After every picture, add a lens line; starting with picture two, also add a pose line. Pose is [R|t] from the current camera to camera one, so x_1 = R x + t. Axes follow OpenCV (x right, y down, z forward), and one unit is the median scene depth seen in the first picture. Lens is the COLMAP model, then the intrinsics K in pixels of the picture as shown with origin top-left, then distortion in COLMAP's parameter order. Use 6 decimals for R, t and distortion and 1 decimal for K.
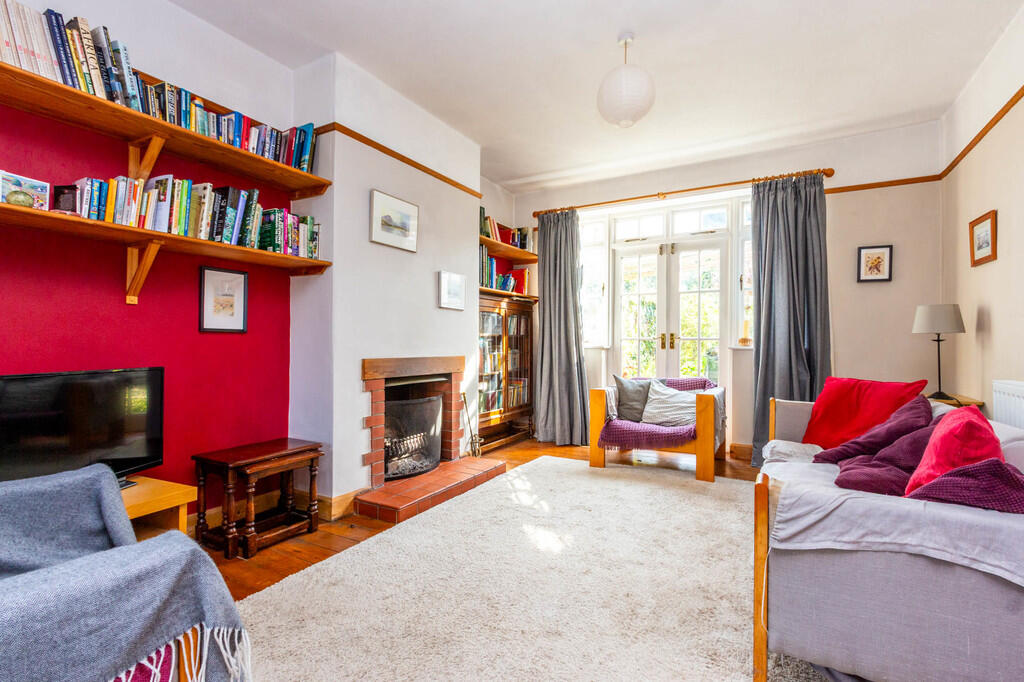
lens RADIAL K [[471.1, 0, 512.0], [0, 471.1, 341.0], [0, 0, 1]] dist [0.000633, 0.000220]
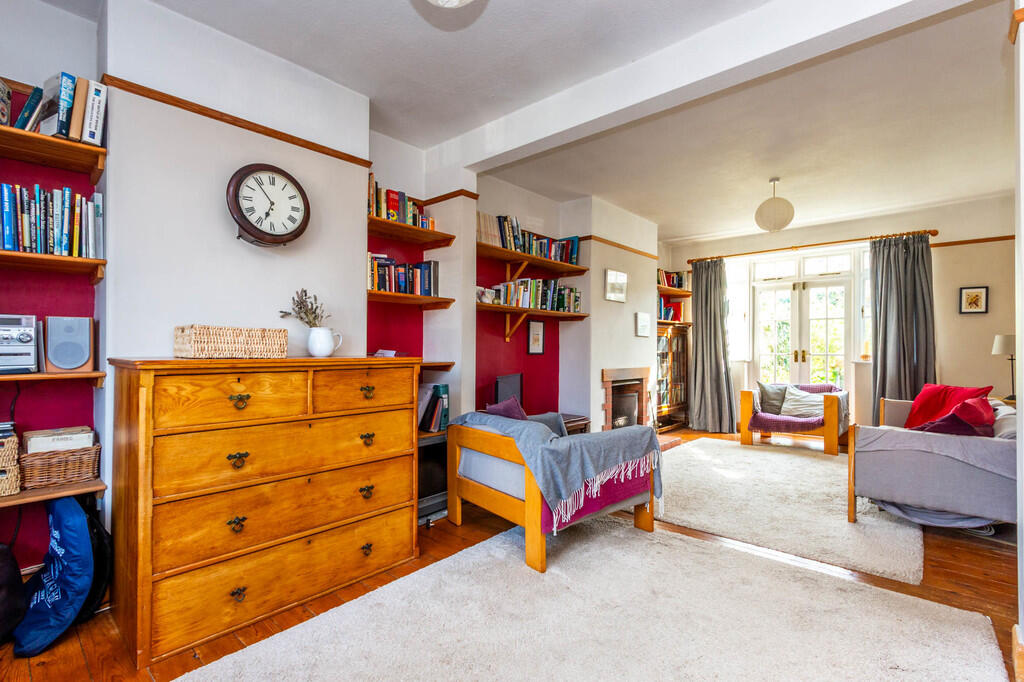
lens RADIAL K [[465.1, 0, 508.7], [0, 465.1, 346.3], [0, 0, 1]] dist [0.000303, -0.000533]
pose [[0.973686, -0.003643, -0.227863, -0.197913], [0.002702, 0.999986, -0.004444, -0.028232], [0.227877, 0.003712, 0.973683, -0.538278]]
